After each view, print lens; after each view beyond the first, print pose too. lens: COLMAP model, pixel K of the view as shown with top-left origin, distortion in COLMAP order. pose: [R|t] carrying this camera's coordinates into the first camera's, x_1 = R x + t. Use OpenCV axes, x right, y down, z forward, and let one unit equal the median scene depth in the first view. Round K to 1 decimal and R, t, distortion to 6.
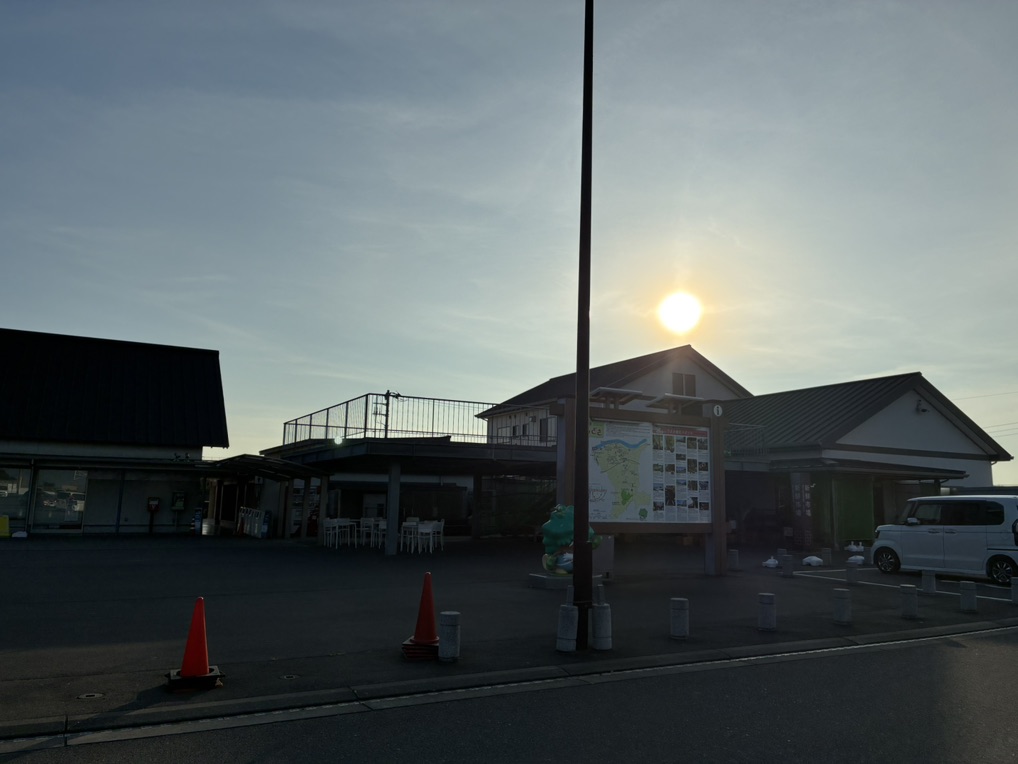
lens RADIAL K [[721.4, 0, 509.0], [0, 721.4, 382.0], [0, 0, 1]] dist [0.085402, -0.131065]
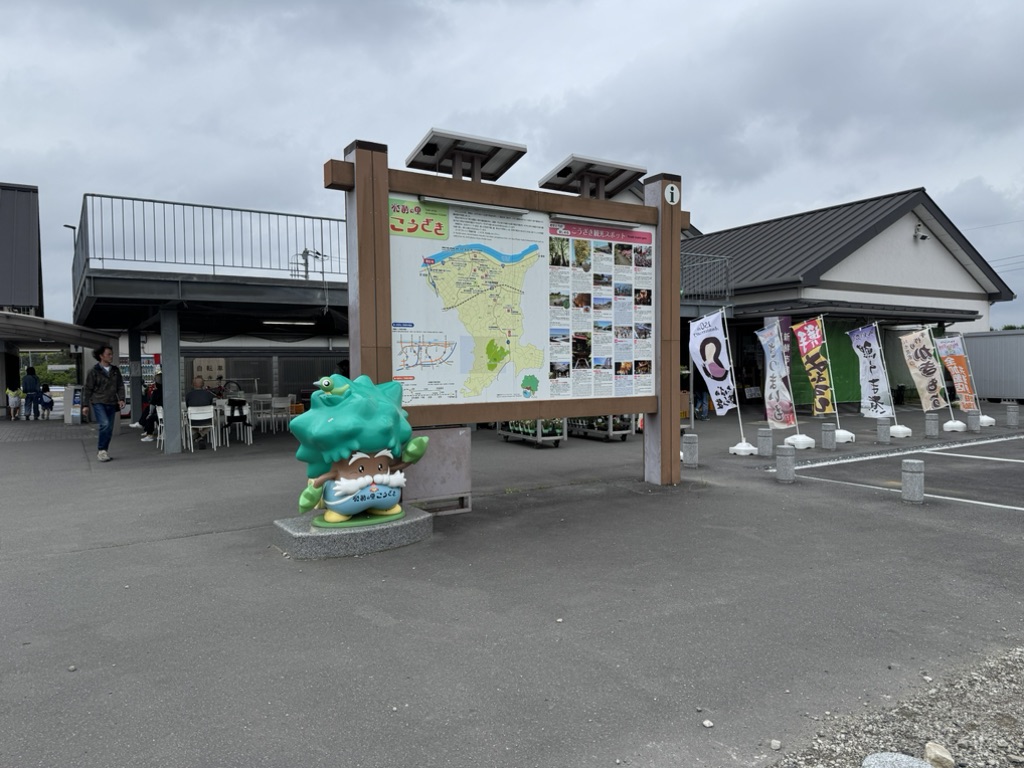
lens RADIAL K [[725.6, 0, 512.0], [0, 725.6, 384.0], [0, 0, 1]] dist [0.085402, -0.131065]
pose [[0.997252, -0.031738, 0.066937, 0.130830], [0.018696, 0.982152, 0.187155, 0.077166], [-0.071682, -0.185390, 0.980047, 0.457315]]
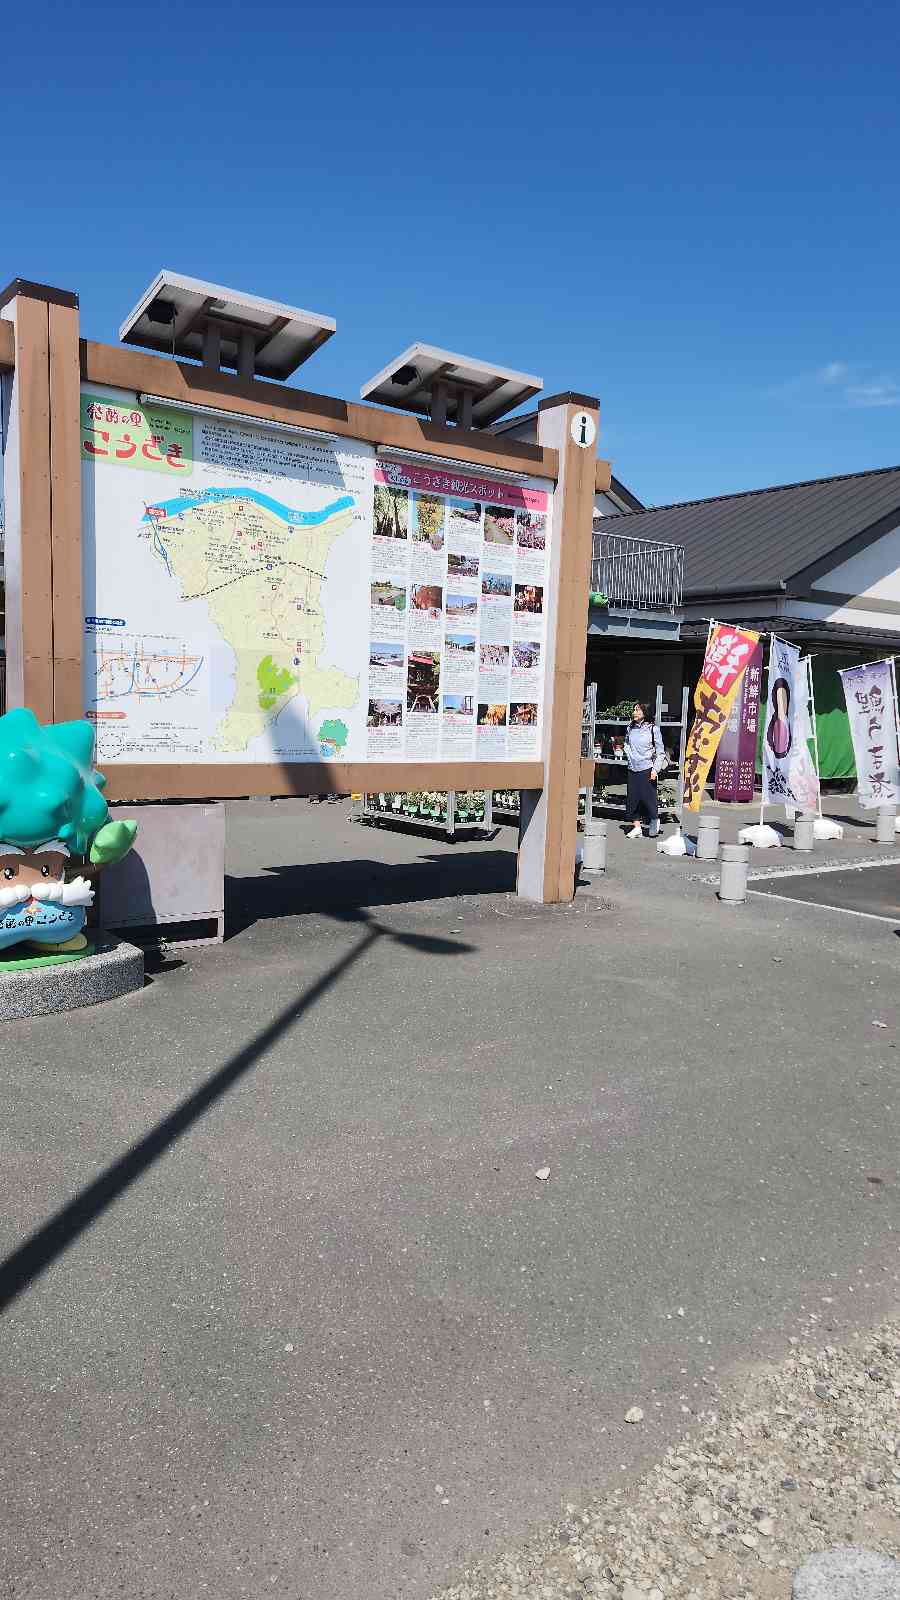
lens RADIAL K [[1115.3, 0, 483.8], [0, 1115.3, 816.7], [0, 0, 1]] dist [0.038608, -0.001934]
pose [[0.983080, -0.002747, 0.183158, 0.154510], [-0.046124, 0.963960, 0.262019, 0.080638], [-0.177276, -0.266033, 0.947523, 0.492779]]
